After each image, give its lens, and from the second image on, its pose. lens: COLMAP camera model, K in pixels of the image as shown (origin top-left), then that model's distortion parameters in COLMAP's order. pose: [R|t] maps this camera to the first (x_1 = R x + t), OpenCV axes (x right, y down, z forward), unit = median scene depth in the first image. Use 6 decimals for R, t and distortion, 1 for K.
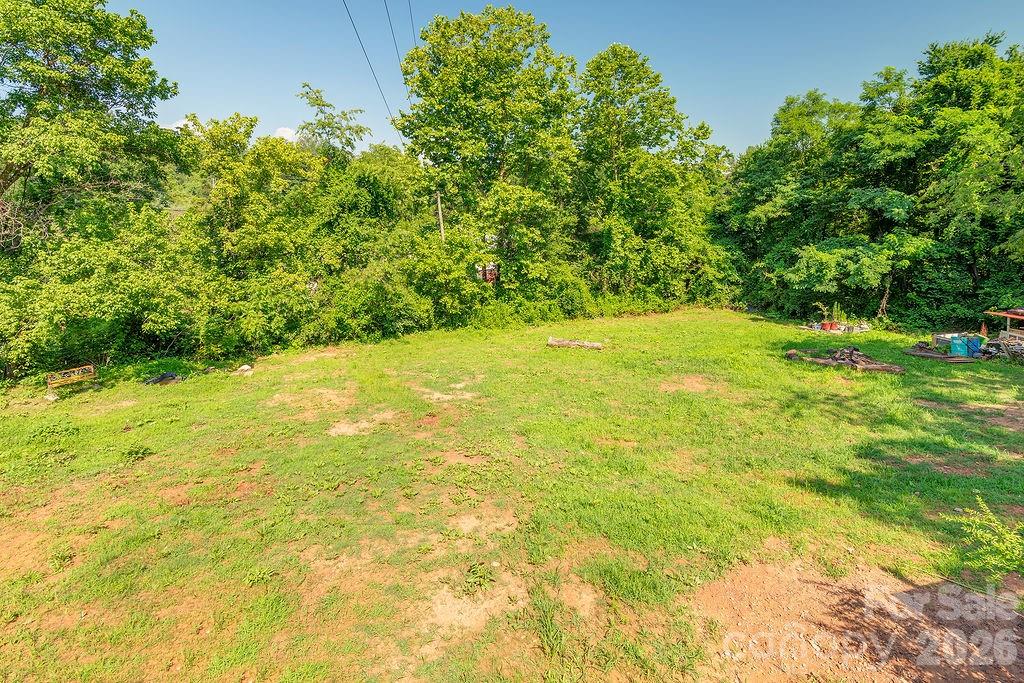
lens RADIAL K [[478.9, 0, 500.1], [0, 478.9, 264.2], [0, 0, 1]] dist [0.055005, -0.057628]
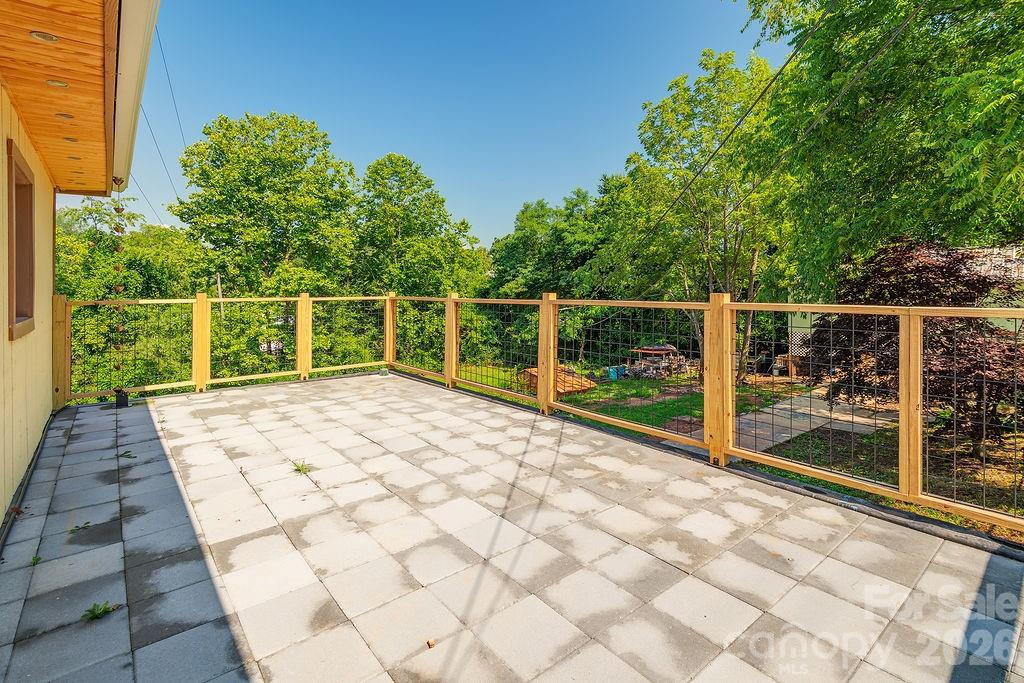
lens RADIAL K [[483.8, 0, 511.0], [0, 483.8, 282.7], [0, 0, 1]] dist [0.044068, -0.033270]
pose [[0.925237, -0.009505, 0.379272, 0.058684], [0.057241, 0.991740, -0.114785, 0.032347], [-0.375048, 0.127913, 0.918138, -0.237919]]
